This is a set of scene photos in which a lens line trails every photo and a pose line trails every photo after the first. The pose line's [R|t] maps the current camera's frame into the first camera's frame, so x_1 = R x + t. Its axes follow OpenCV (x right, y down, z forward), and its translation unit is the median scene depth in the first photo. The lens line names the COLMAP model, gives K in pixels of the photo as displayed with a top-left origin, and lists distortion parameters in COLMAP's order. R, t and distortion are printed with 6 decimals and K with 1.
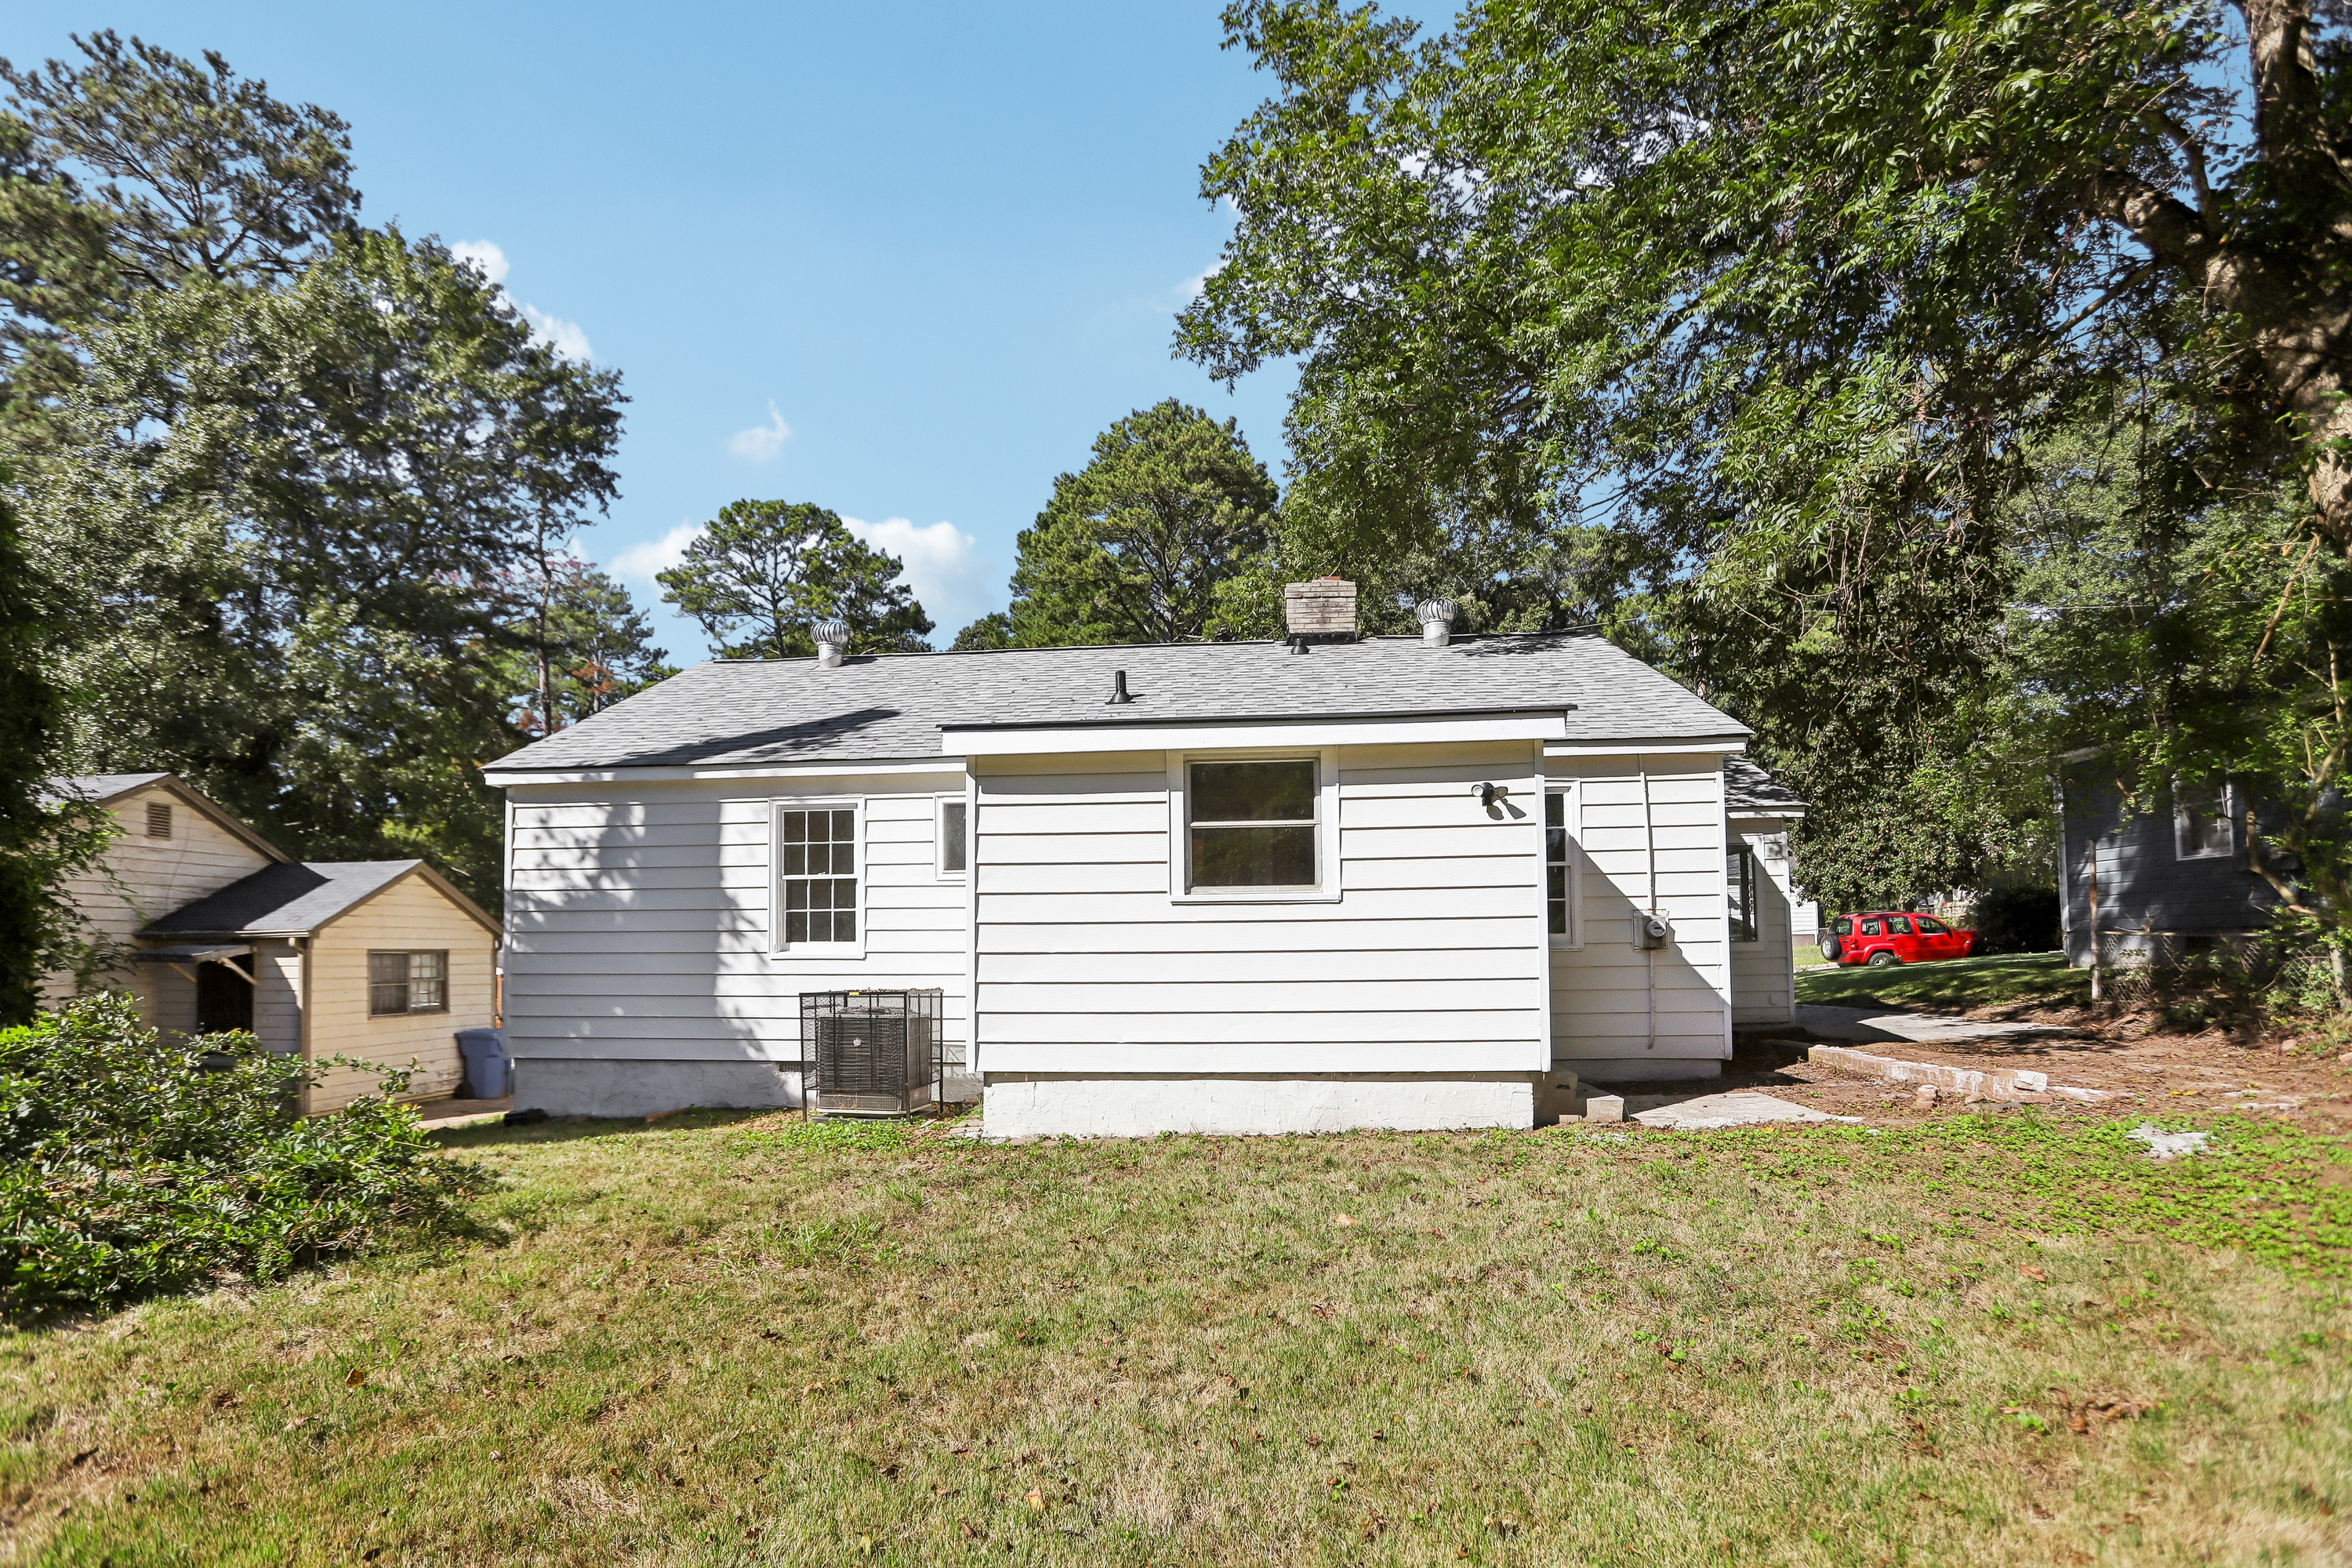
lens RADIAL K [[1096.3, 0, 1168.6], [0, 1096.3, 907.9], [0, 0, 1]] dist [-0.053874, 0.012984]
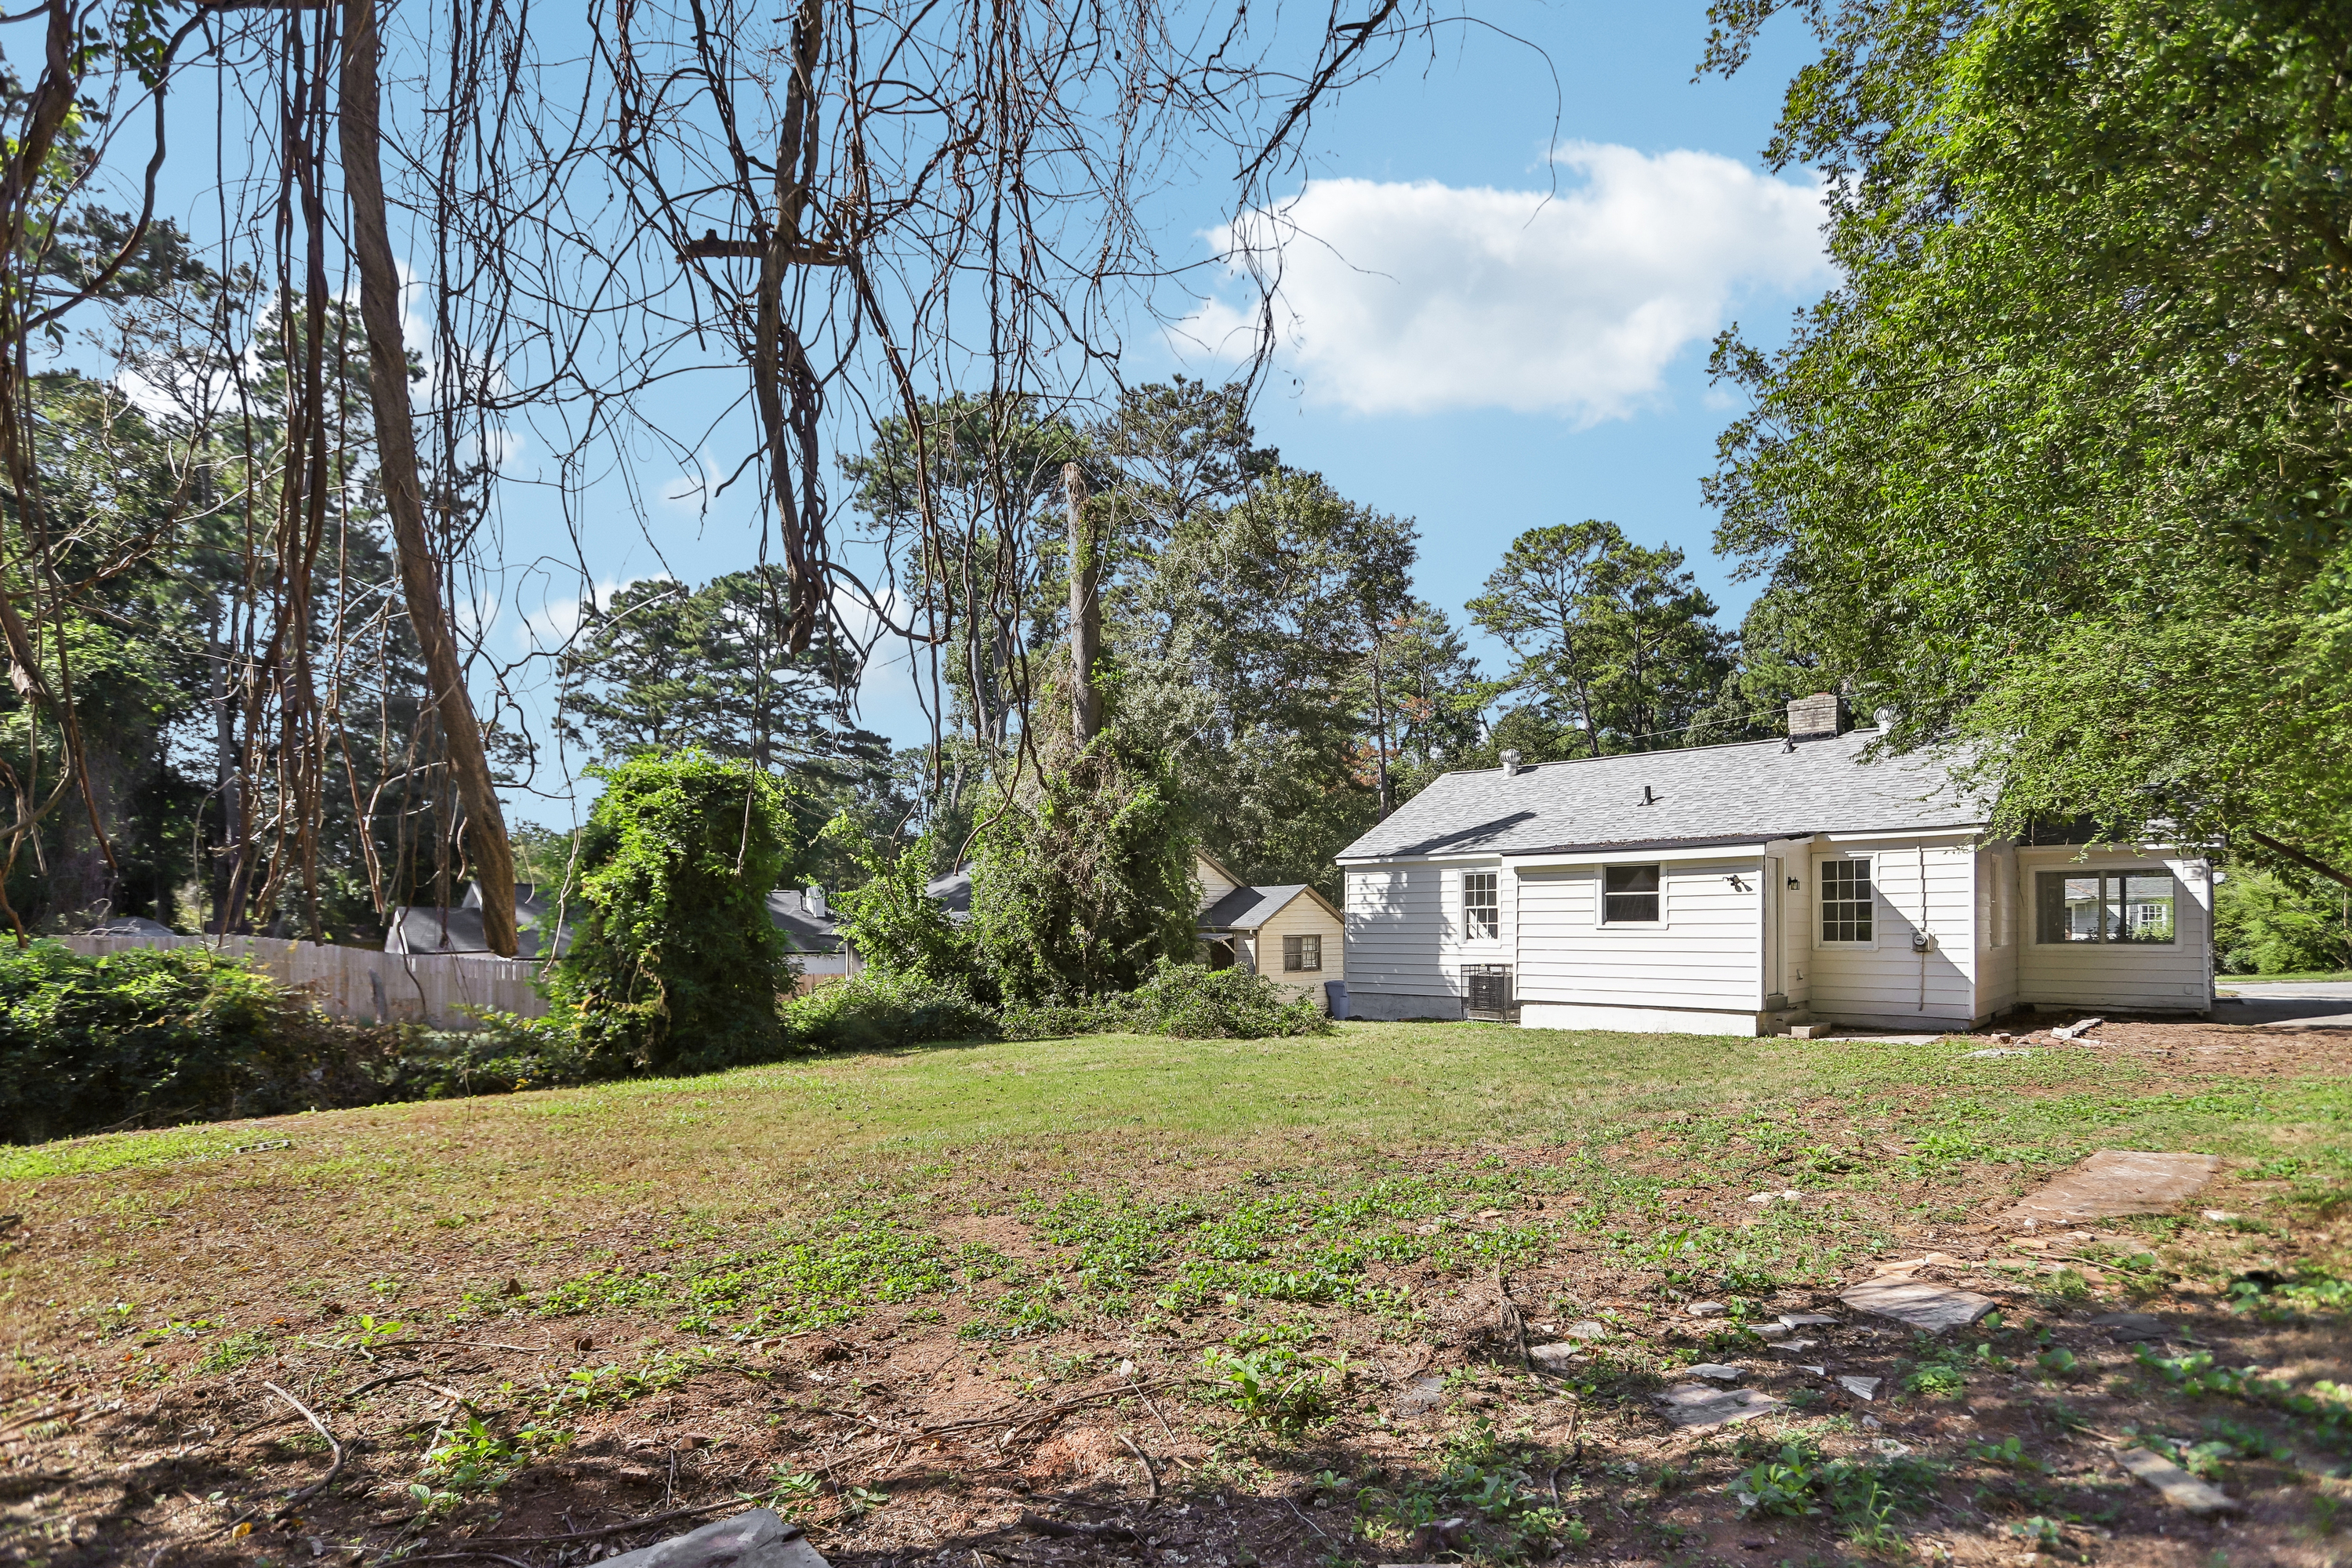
lens RADIAL K [[1105.9, 0, 1239.1], [0, 1105.9, 916.2], [0, 0, 1]] dist [-0.057720, 0.032548]
pose [[0.788398, 0.000855, -0.615165, 0.457037], [0.020311, 0.999418, 0.027420, -0.060270], [0.614830, -0.034112, 0.787922, -0.695392]]
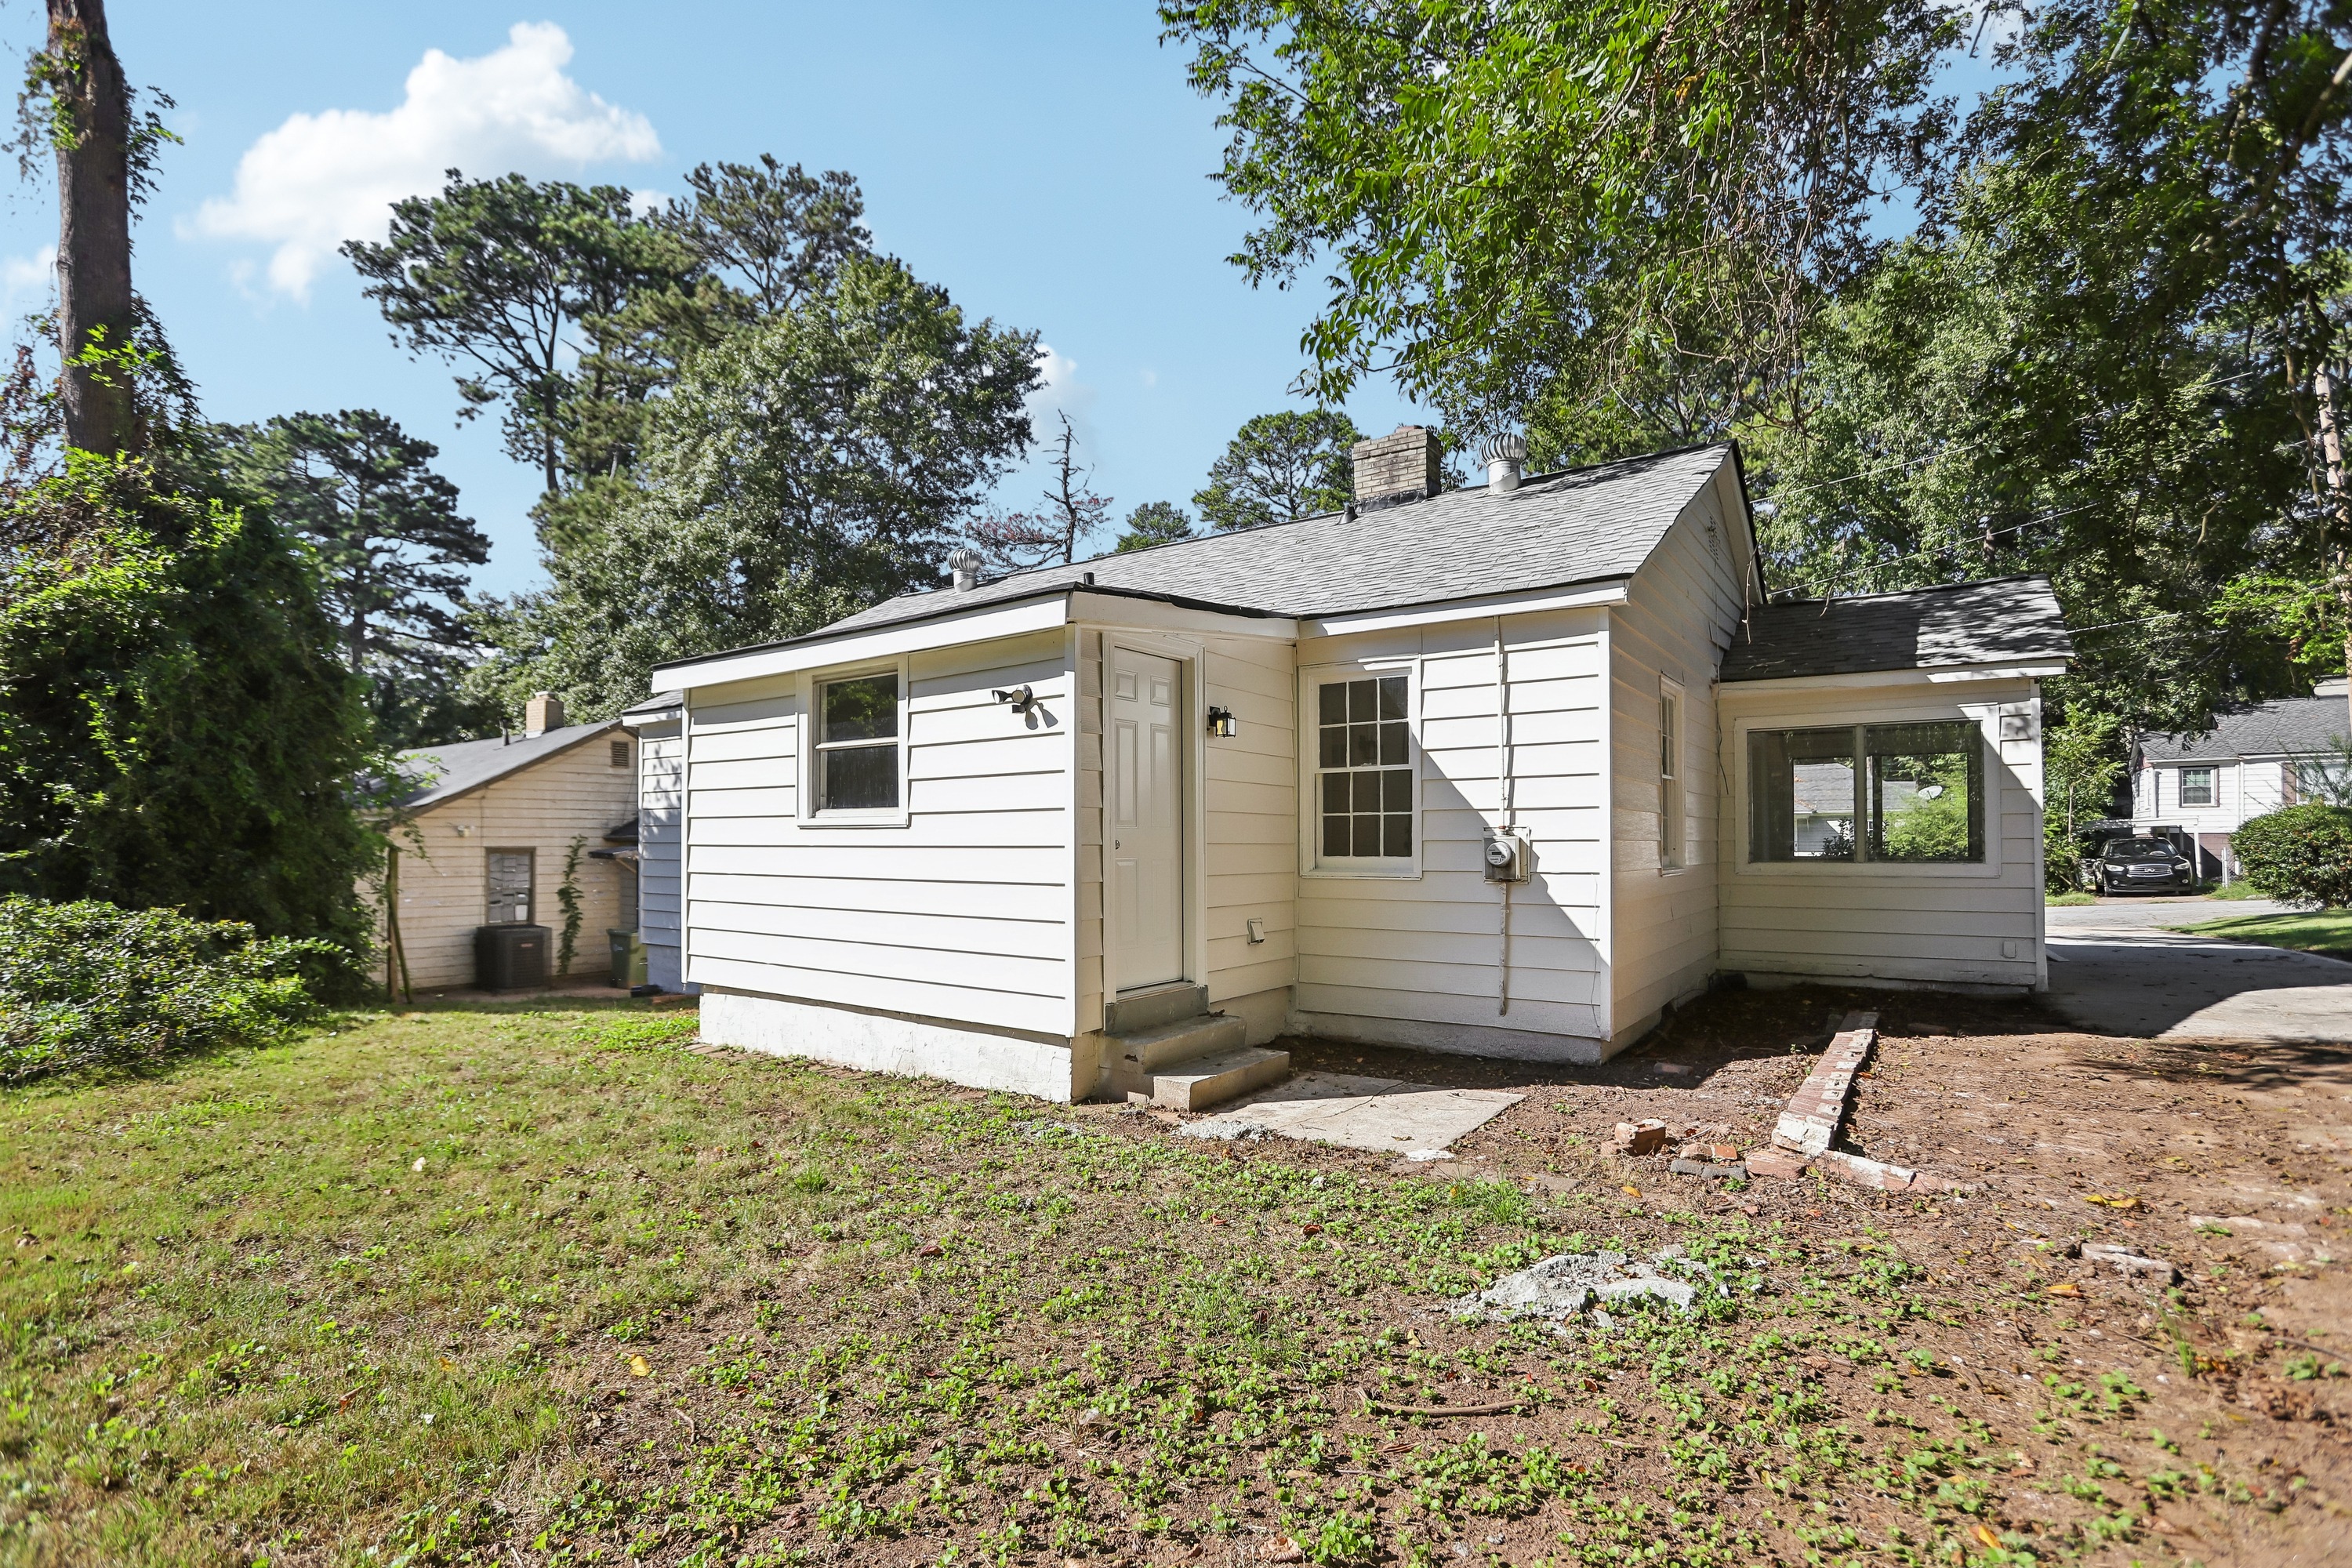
lens RADIAL K [[1099.2, 0, 1176.1], [0, 1099.2, 831.9], [0, 0, 1]] dist [-0.070105, 0.021052]
pose [[0.866531, 0.003007, -0.499114, 0.439364], [0.012248, 0.999553, 0.027287, -0.012919], [0.498973, -0.029758, 0.866107, 0.177479]]
